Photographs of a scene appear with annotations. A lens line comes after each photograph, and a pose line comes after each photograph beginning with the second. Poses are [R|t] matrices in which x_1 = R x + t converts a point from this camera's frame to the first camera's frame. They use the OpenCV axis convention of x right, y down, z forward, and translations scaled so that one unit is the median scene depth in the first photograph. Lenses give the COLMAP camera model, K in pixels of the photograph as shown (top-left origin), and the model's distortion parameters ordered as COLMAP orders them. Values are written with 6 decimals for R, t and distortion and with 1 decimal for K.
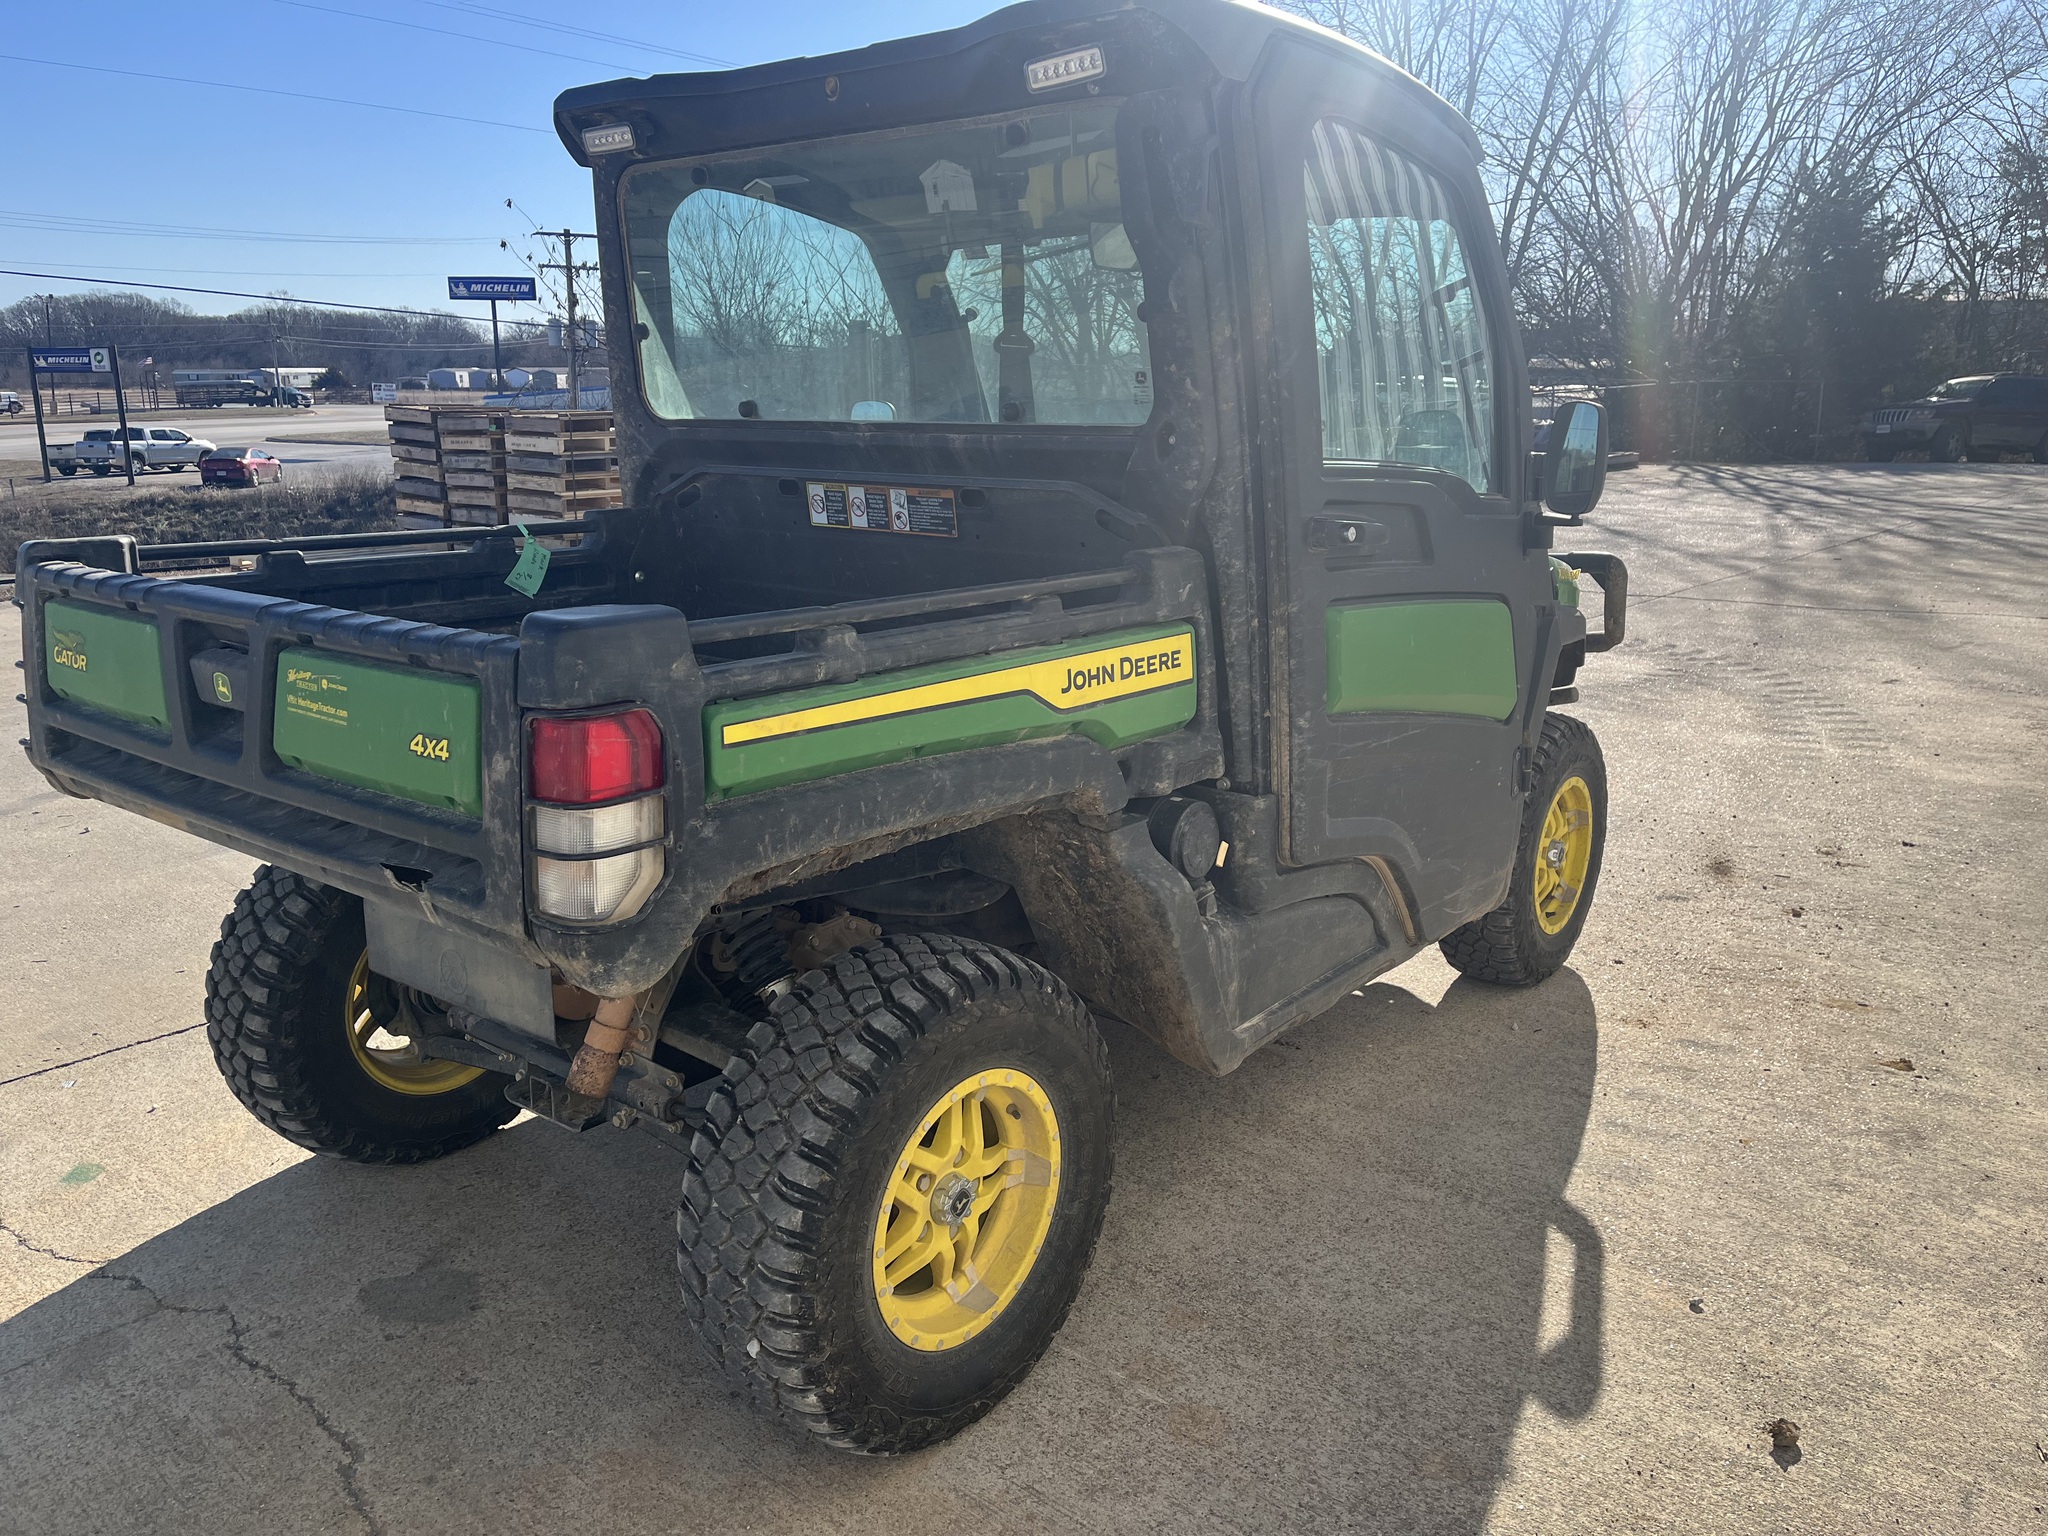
lens RADIAL K [[1542.2, 0, 1044.8], [0, 1542.2, 768.2], [0, 0, 1]] dist [0.079485, -0.102508]
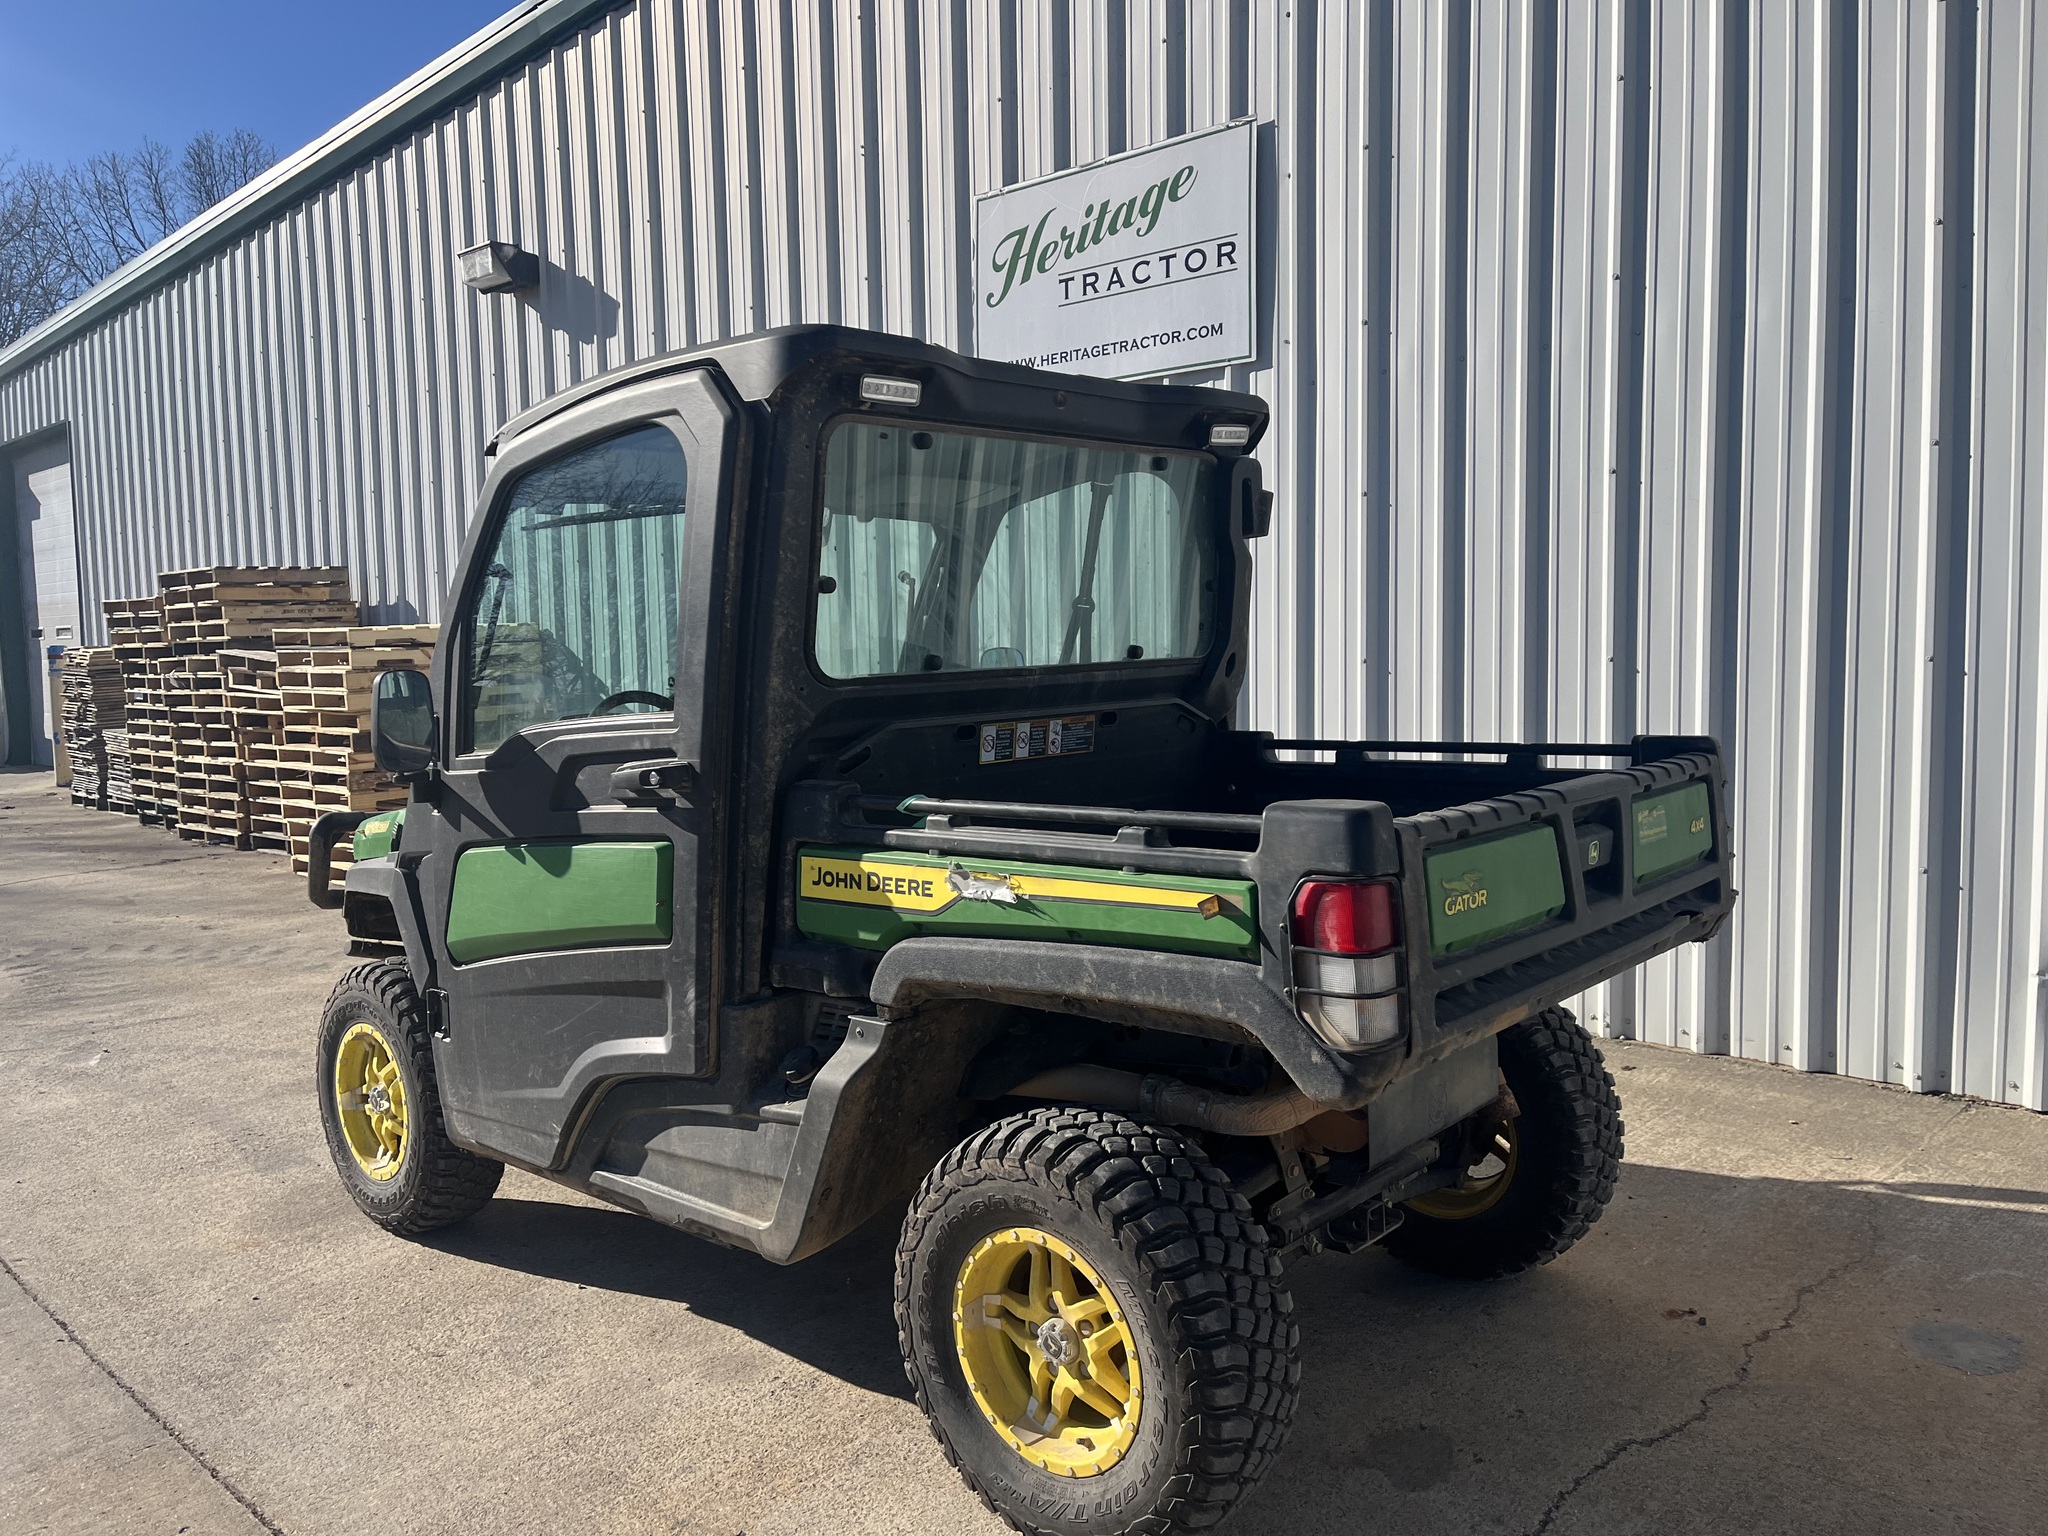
lens RADIAL K [[1568.2, 0, 1015.4], [0, 1568.2, 771.2], [0, 0, 1]] dist [0.032252, -0.001108]
pose [[0.045779, -0.088976, 0.994981, -1.505915], [0.264279, 0.961616, 0.073833, -0.277439], [-0.963359, 0.259573, 0.067536, 1.110659]]
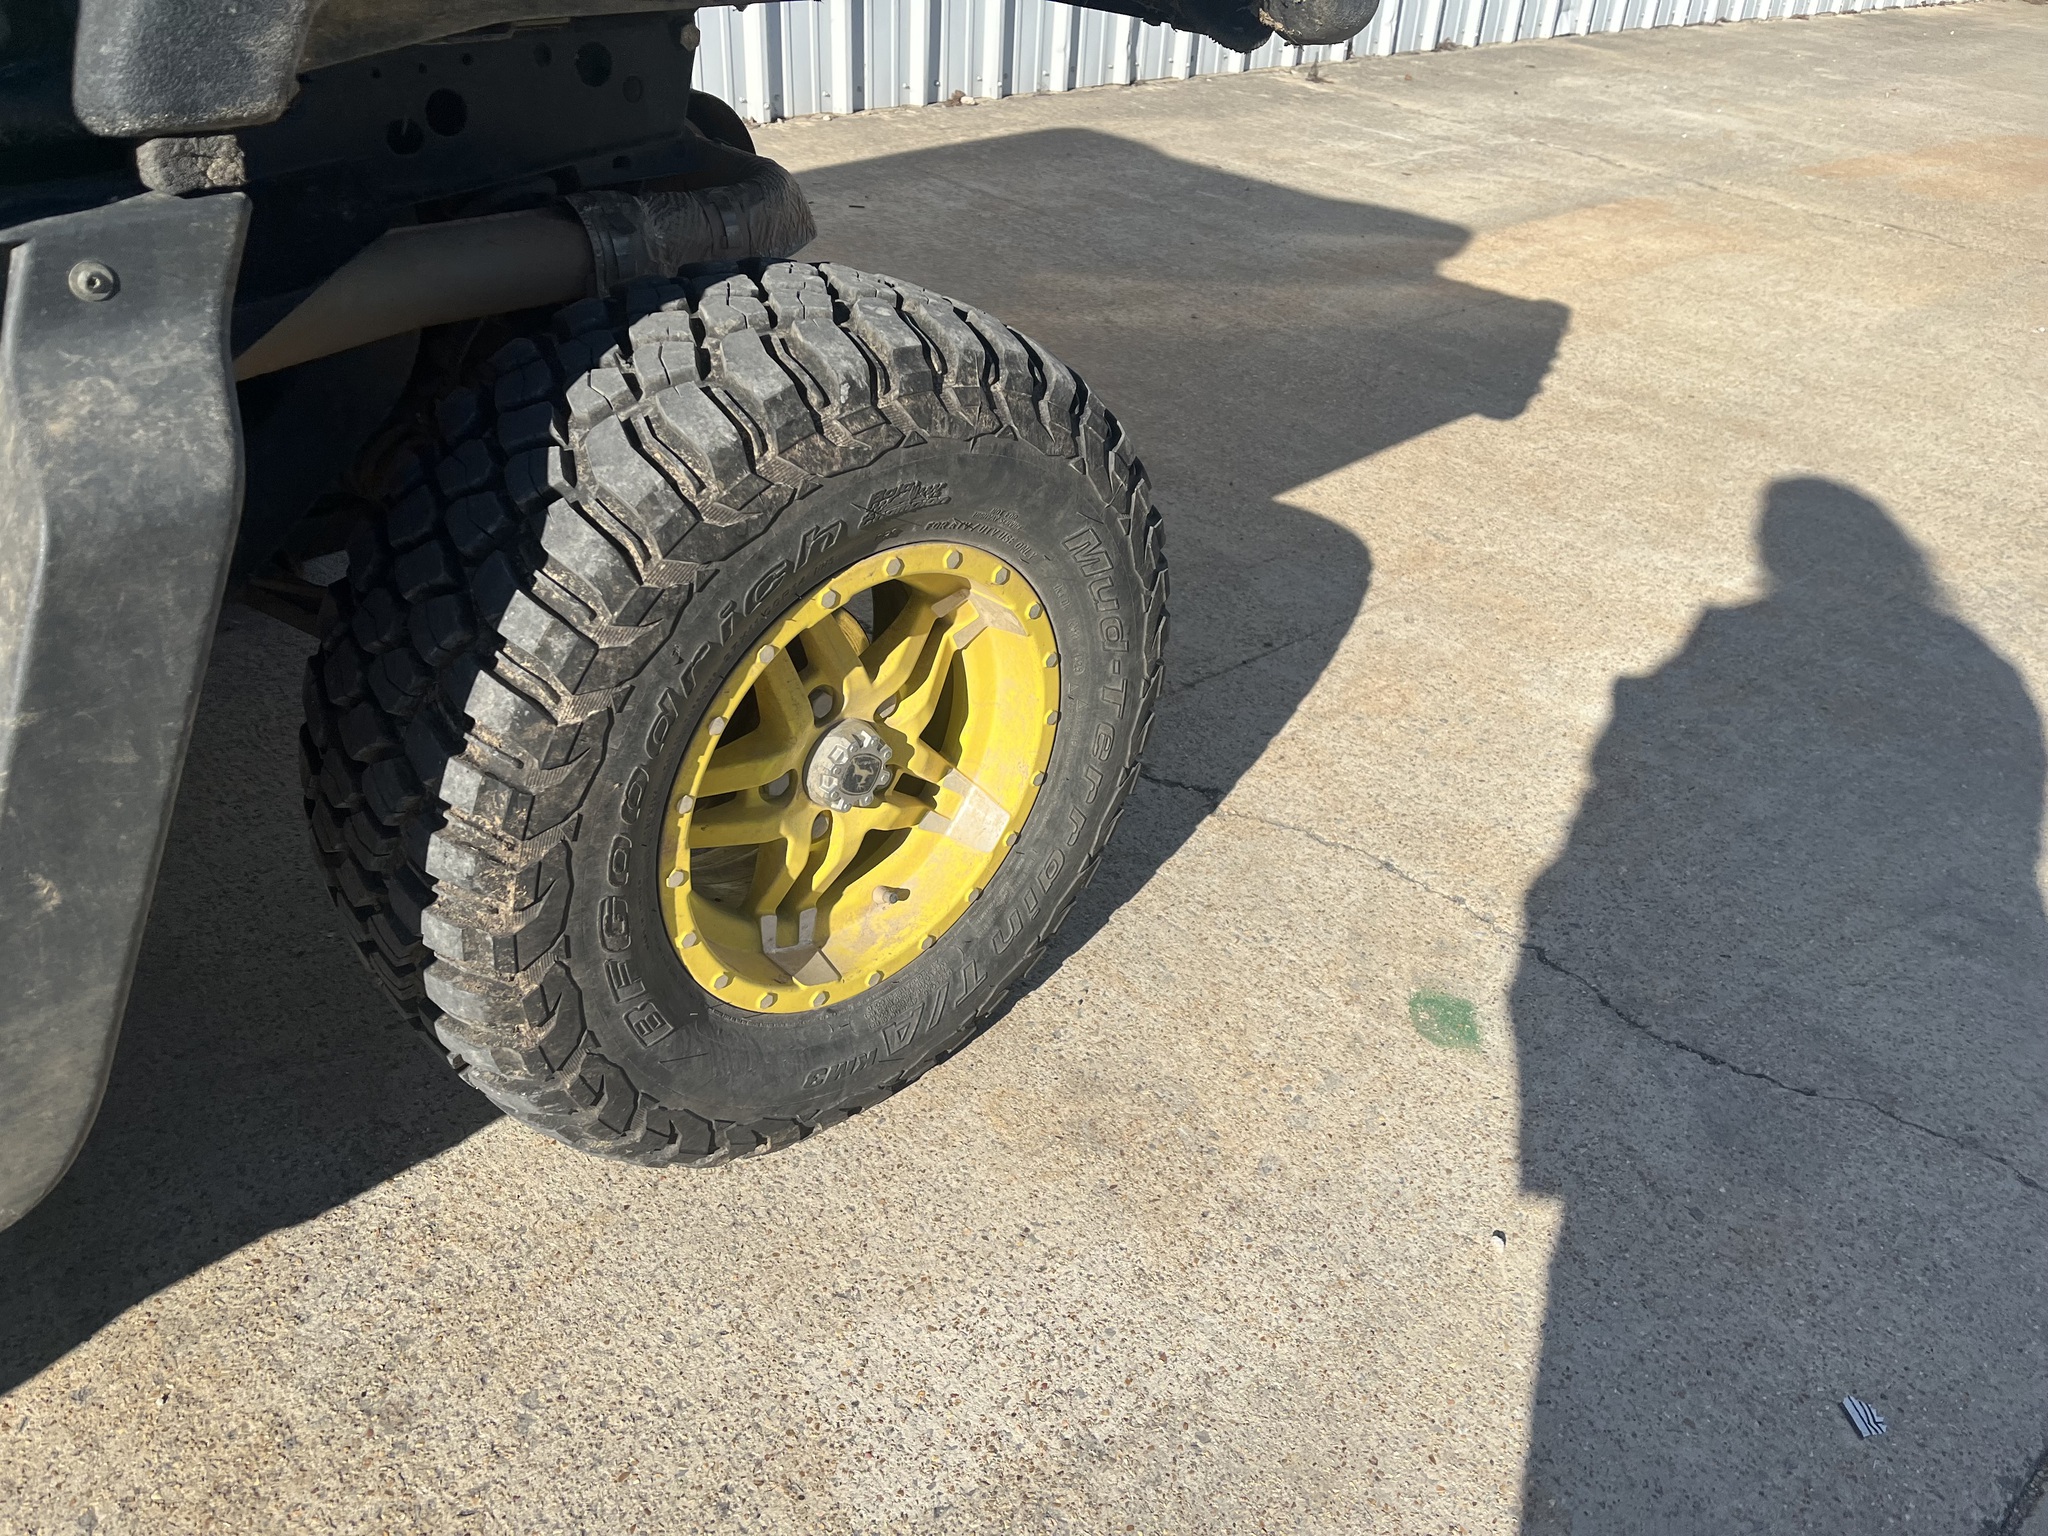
lens RADIAL K [[1558.5, 0, 1028.4], [0, 1558.5, 776.1], [0, 0, 1]] dist [0.067813, -0.097439]
pose [[-0.992548, -0.104967, 0.061888, -0.608216], [-0.027025, 0.684869, 0.728165, -0.194666], [-0.118818, 0.721066, -0.682602, 1.578933]]
